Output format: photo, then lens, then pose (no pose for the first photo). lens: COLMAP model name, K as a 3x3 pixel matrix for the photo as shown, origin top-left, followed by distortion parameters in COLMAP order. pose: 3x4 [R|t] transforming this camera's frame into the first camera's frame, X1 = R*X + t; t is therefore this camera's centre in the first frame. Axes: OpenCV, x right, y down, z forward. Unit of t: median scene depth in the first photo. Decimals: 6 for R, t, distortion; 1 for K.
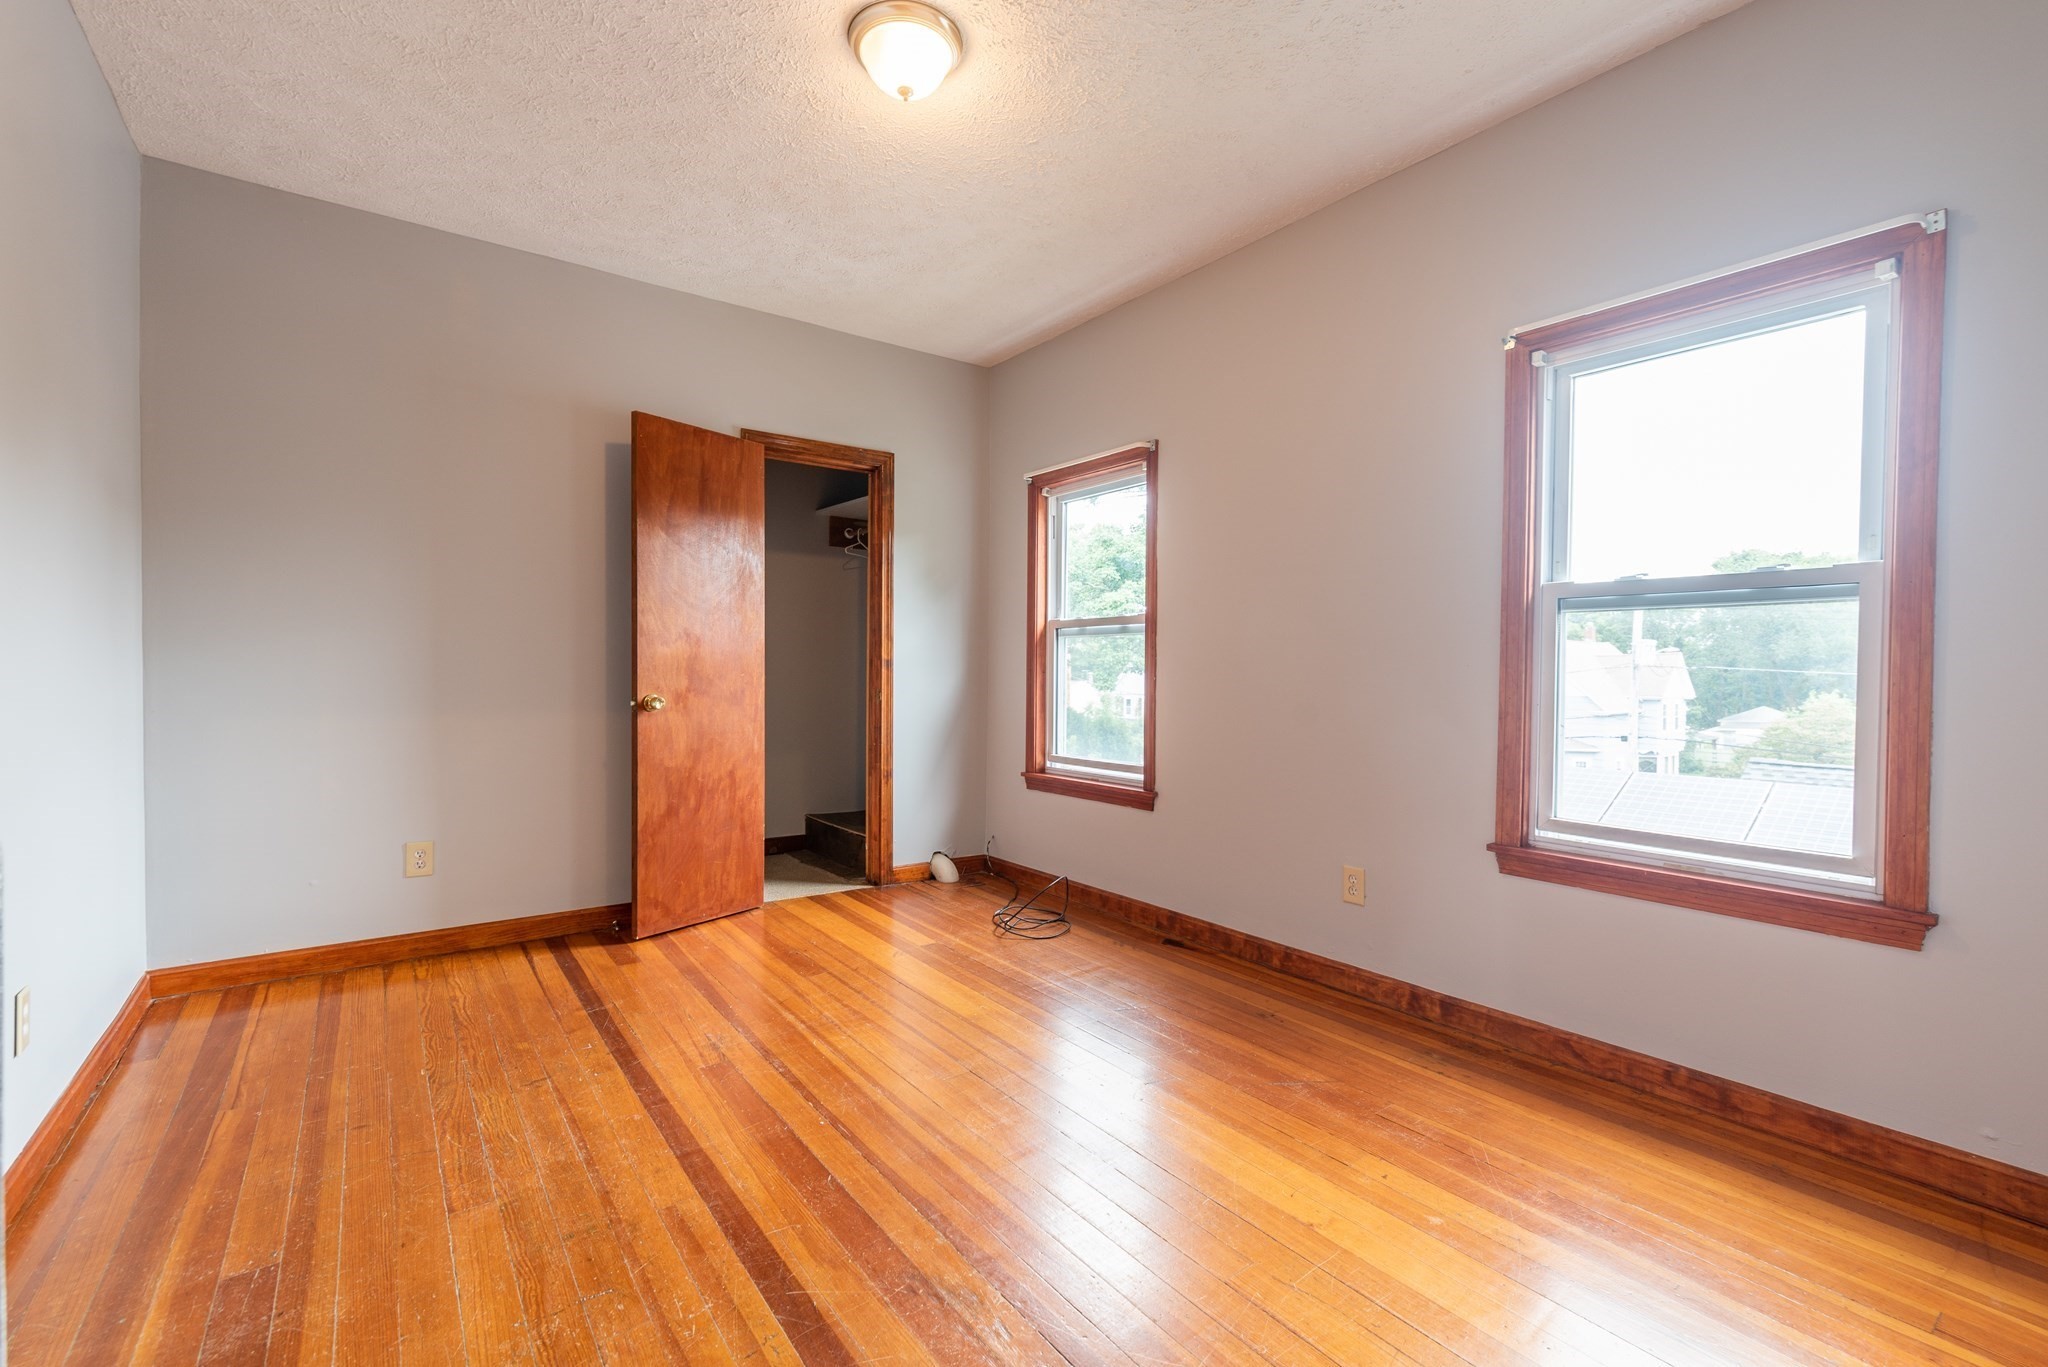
lens RADIAL K [[885.2, 0, 1028.1], [0, 885.2, 684.7], [0, 0, 1]] dist [0.000192, 0.000230]
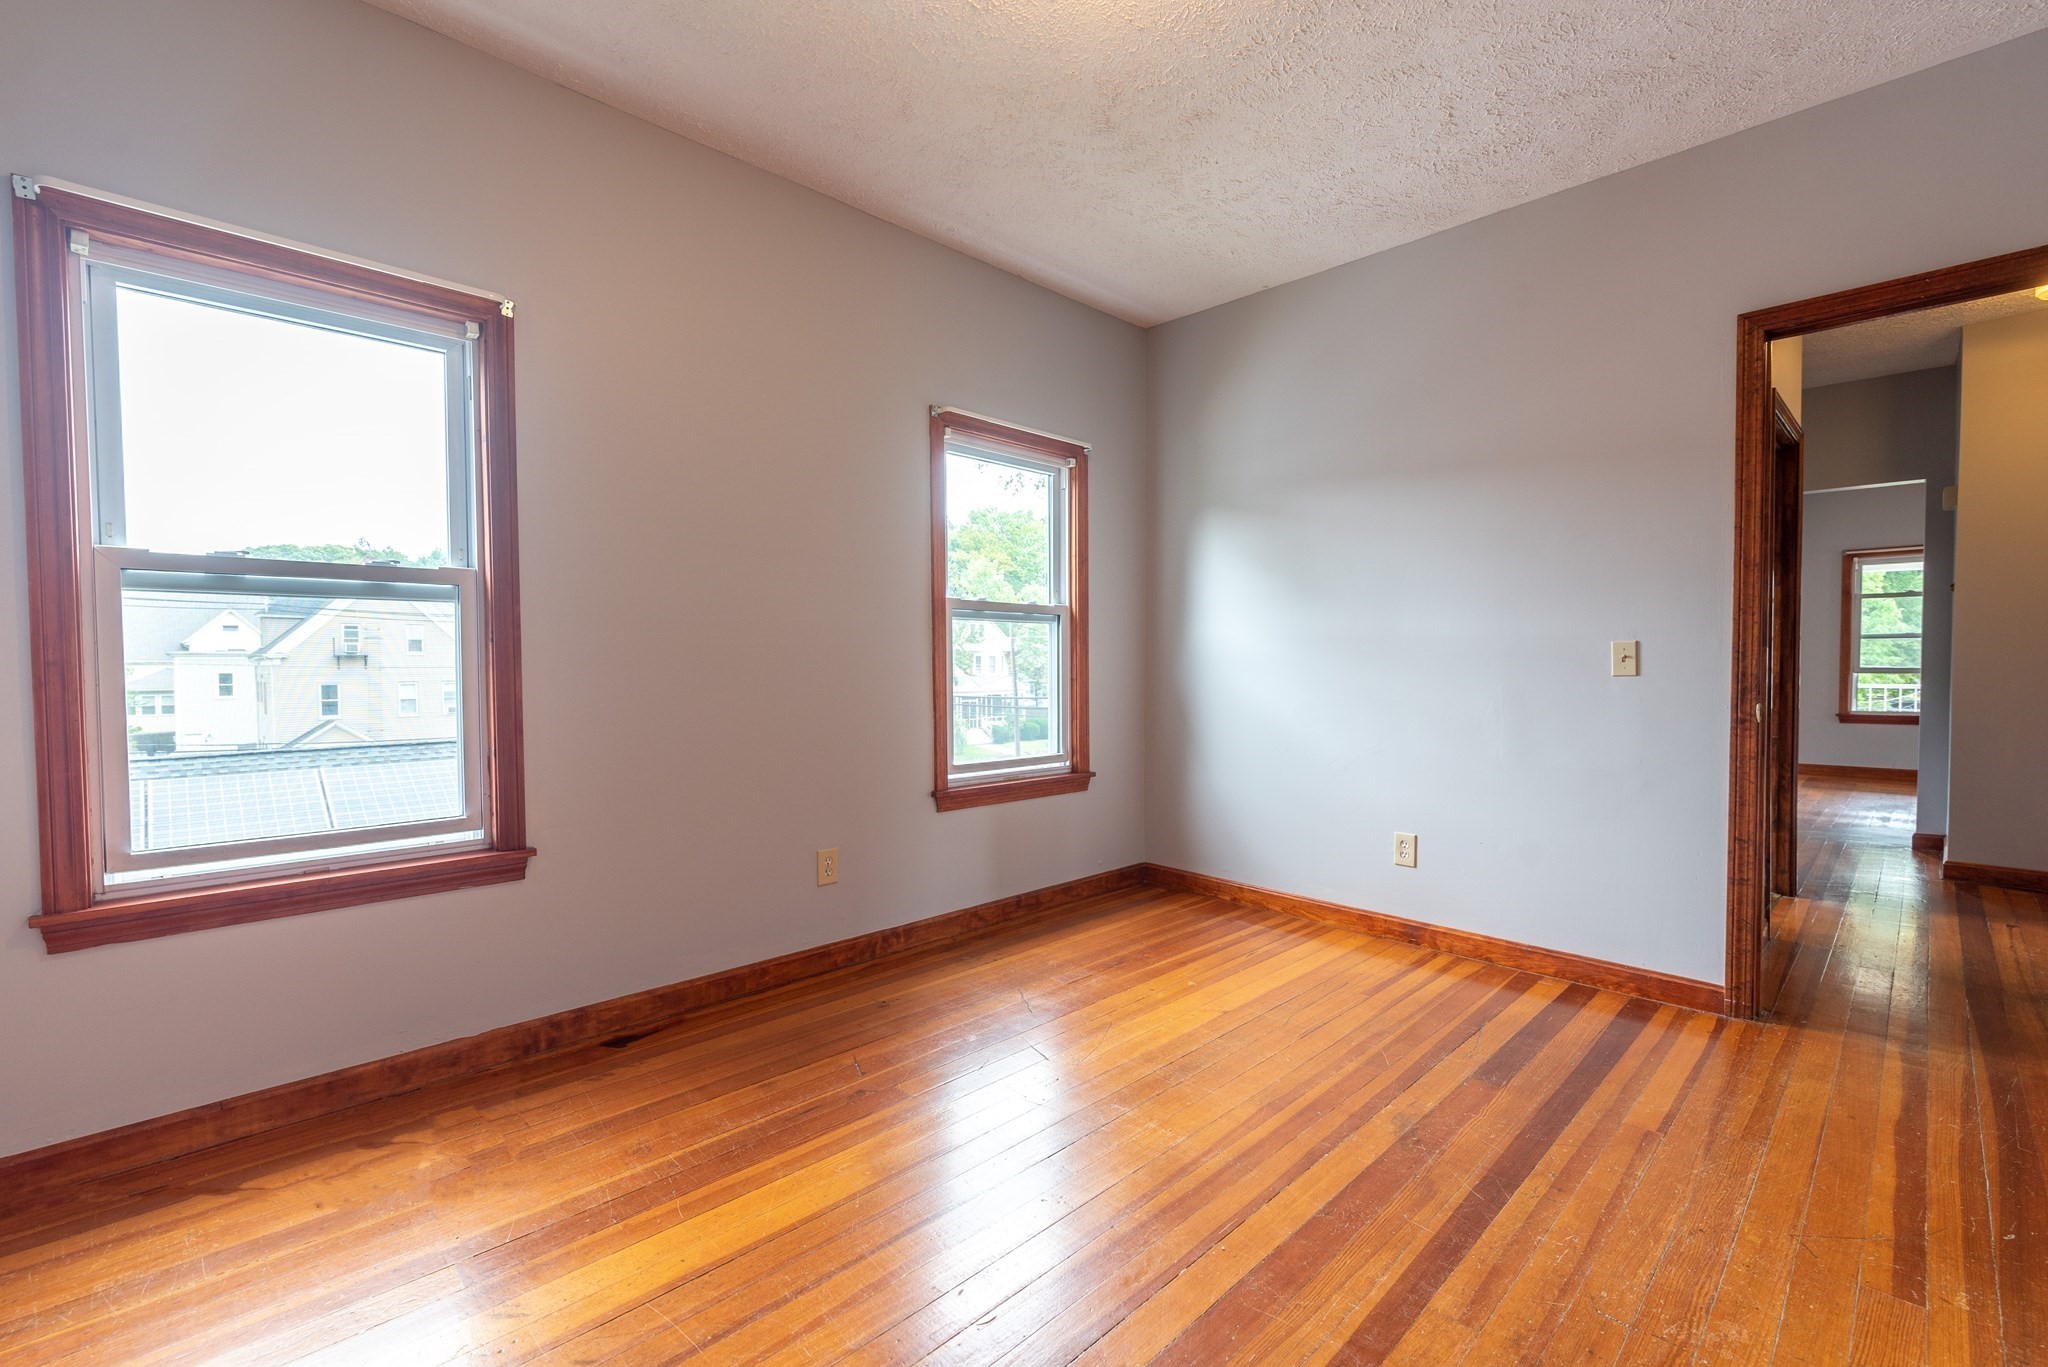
lens RADIAL K [[874.9, 0, 1024.0], [0, 874.9, 683.5], [0, 0, 1]] dist [-0.025253, 0.007044]
pose [[-0.126890, -0.030254, 0.991455, -0.652584], [0.019471, 0.999266, 0.032984, -0.018332], [-0.991726, 0.023490, -0.126208, 0.867453]]
